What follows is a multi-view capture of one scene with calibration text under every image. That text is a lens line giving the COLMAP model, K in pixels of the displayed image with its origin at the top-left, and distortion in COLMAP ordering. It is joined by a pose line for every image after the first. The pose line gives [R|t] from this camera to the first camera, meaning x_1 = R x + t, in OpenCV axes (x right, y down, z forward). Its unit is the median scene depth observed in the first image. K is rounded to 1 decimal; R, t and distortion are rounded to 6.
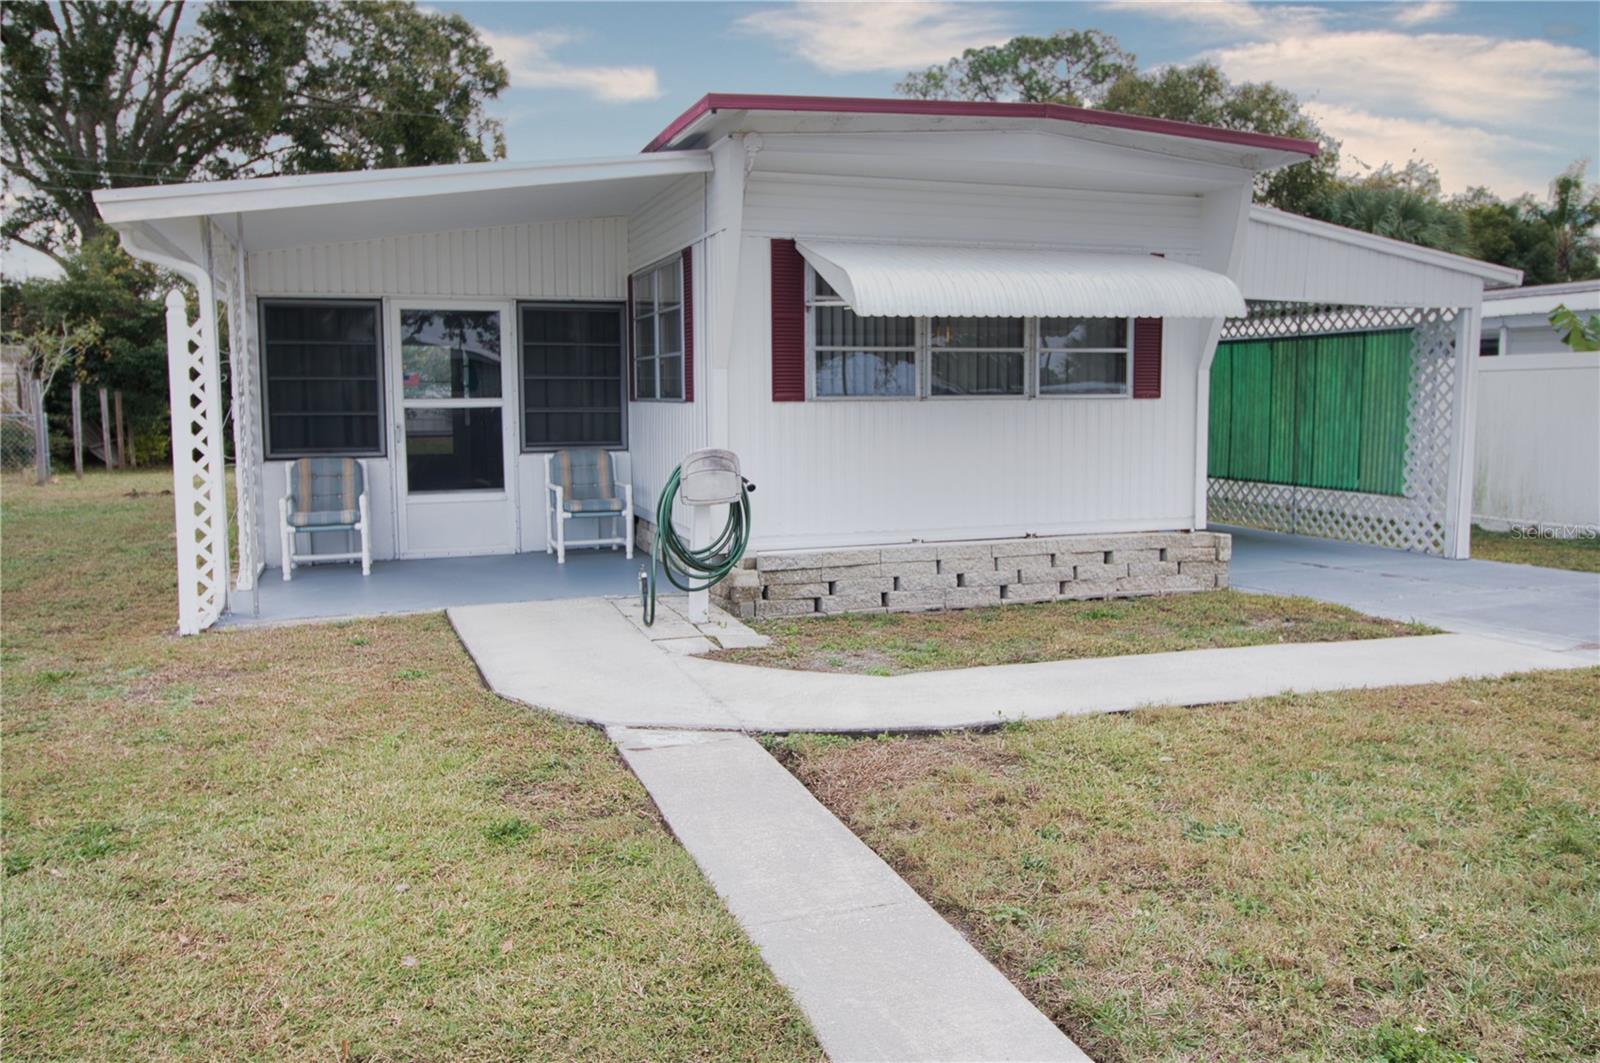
lens RADIAL K [[1192.0, 0, 801.3], [0, 1192.0, 520.8], [0, 0, 1]] dist [0.008270, -0.000372]
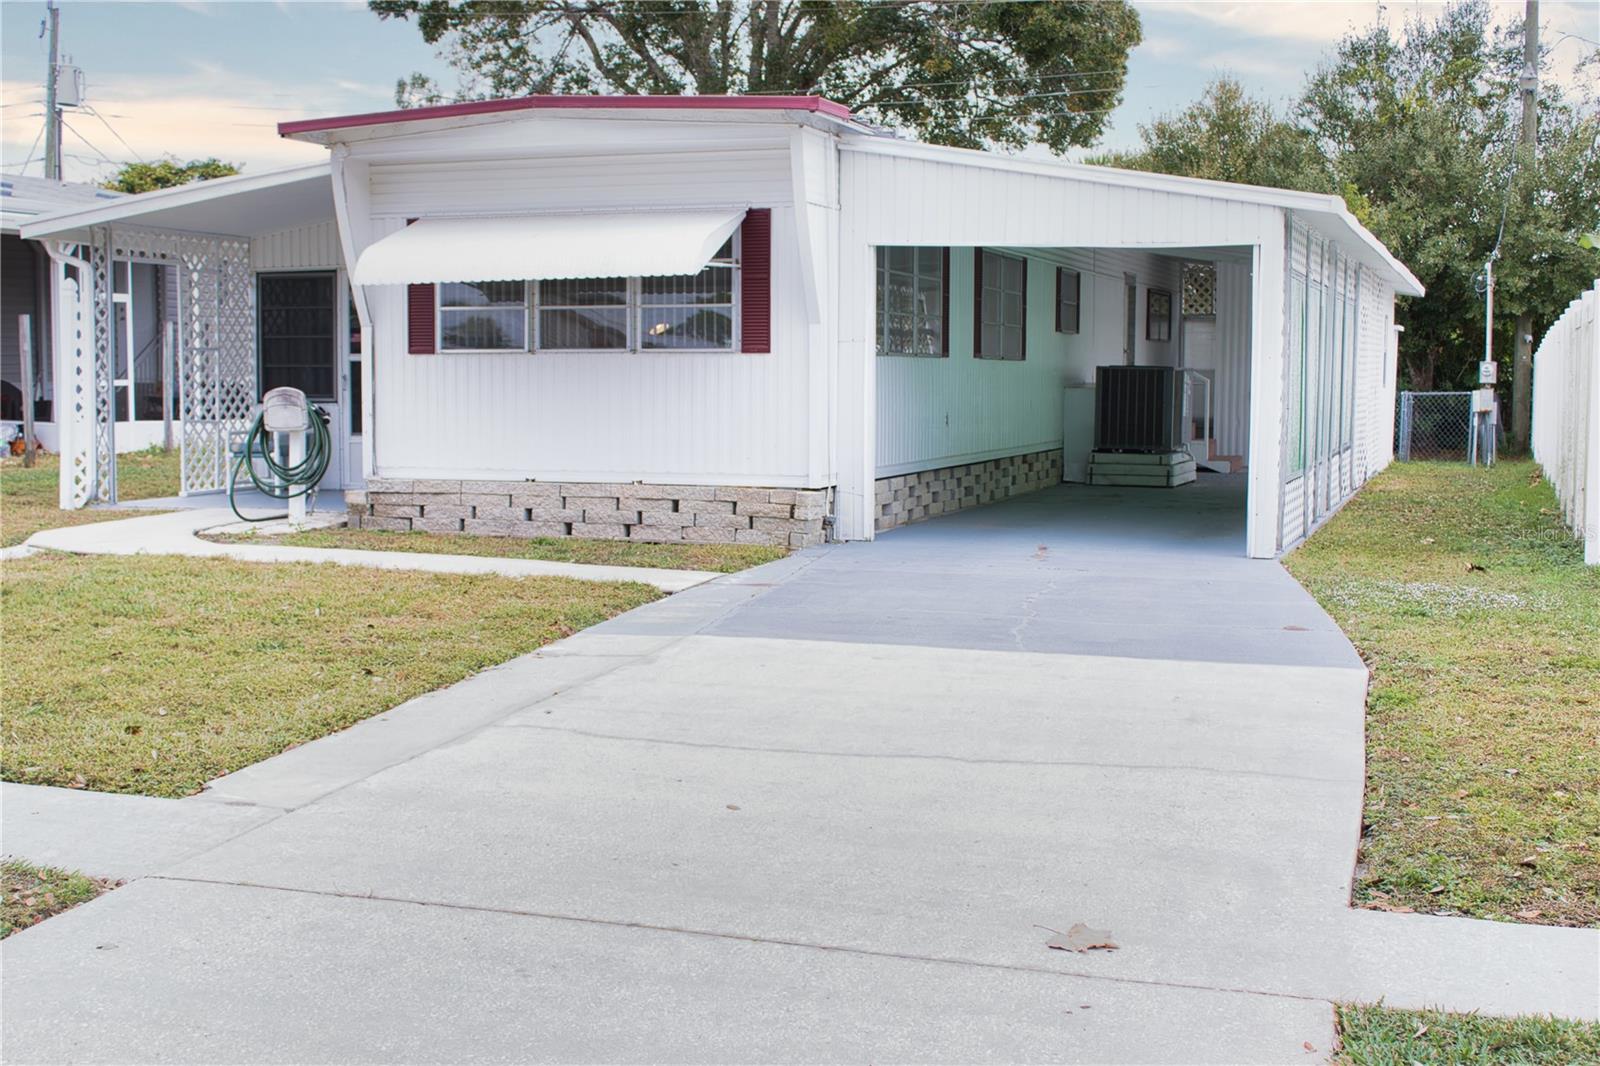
lens RADIAL K [[1974.6, 0, 800.0], [0, 1974.6, 533.0], [0, 0, 1]] dist [-0.037060, -0.010269]
pose [[0.780126, 0.059270, -0.622808, 1.239709], [-0.072204, 0.997380, 0.004474, 0.033945], [0.621442, 0.041479, 0.782362, -0.240172]]
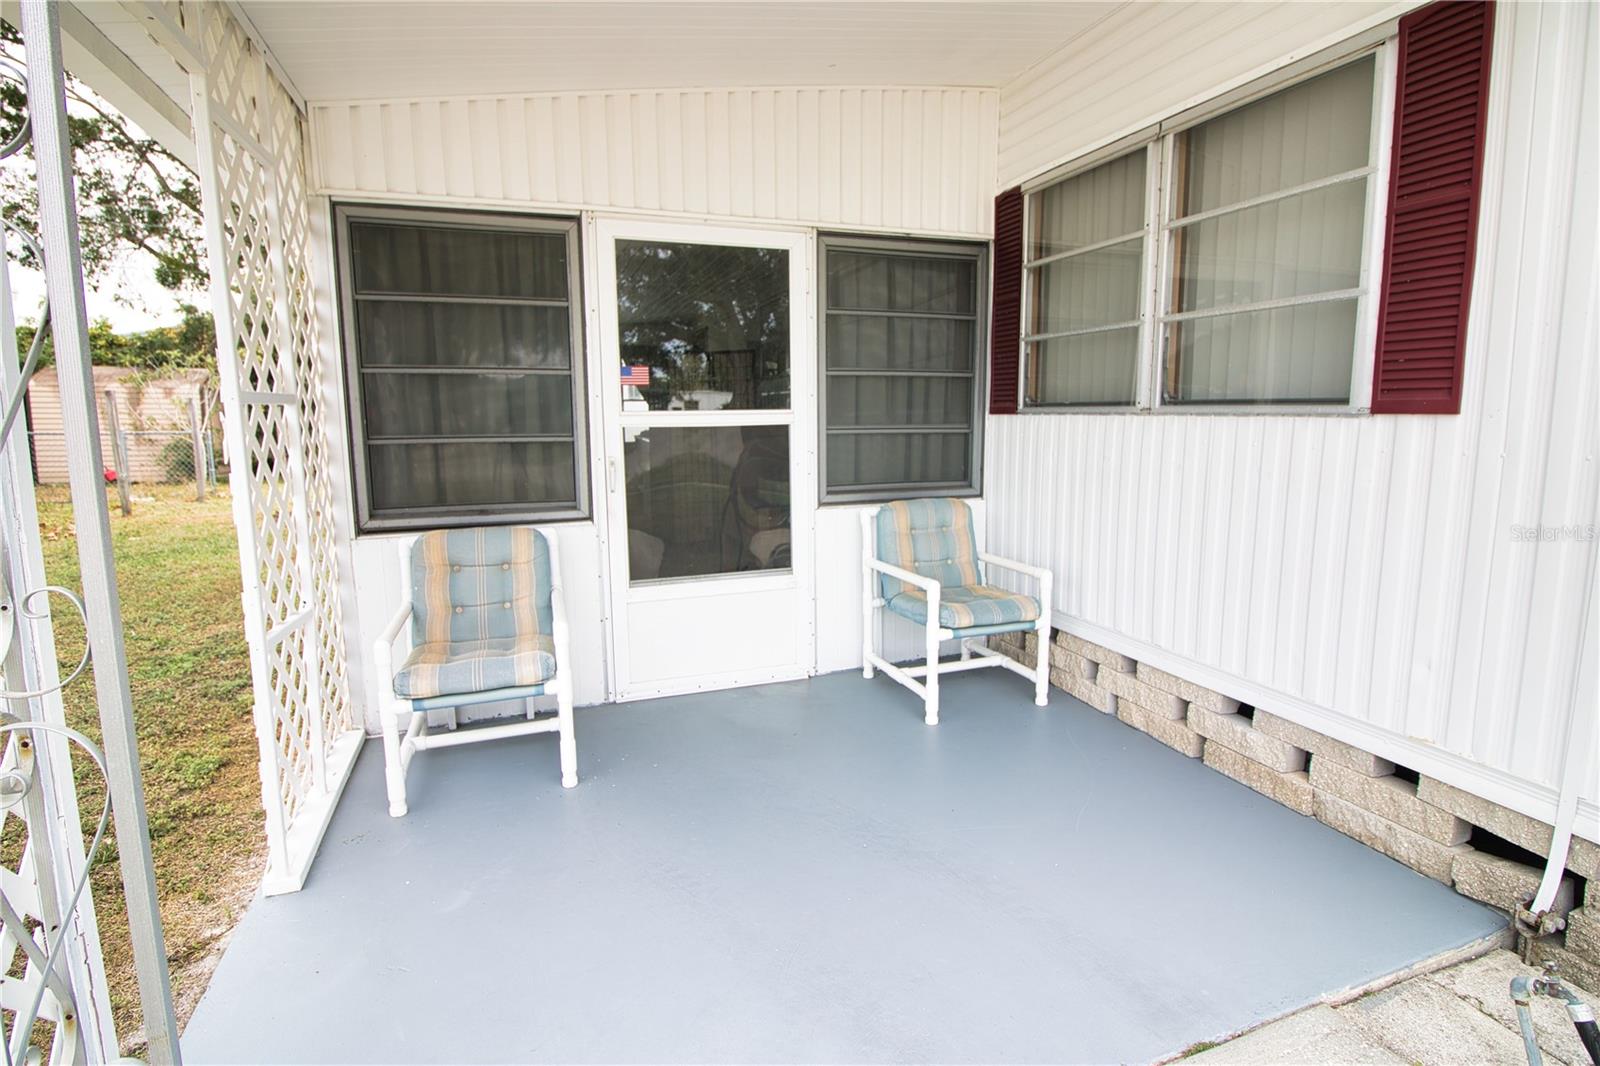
lens RADIAL K [[784.7, 0, 800.0], [0, 784.7, 533.0], [0, 0, 1]] dist [-0.003781, -0.000375]
pose [[0.999970, -0.003907, 0.006672, -0.256474], [0.003581, 0.998832, 0.048189, -0.064349], [-0.006852, -0.048164, 0.998816, 0.647294]]
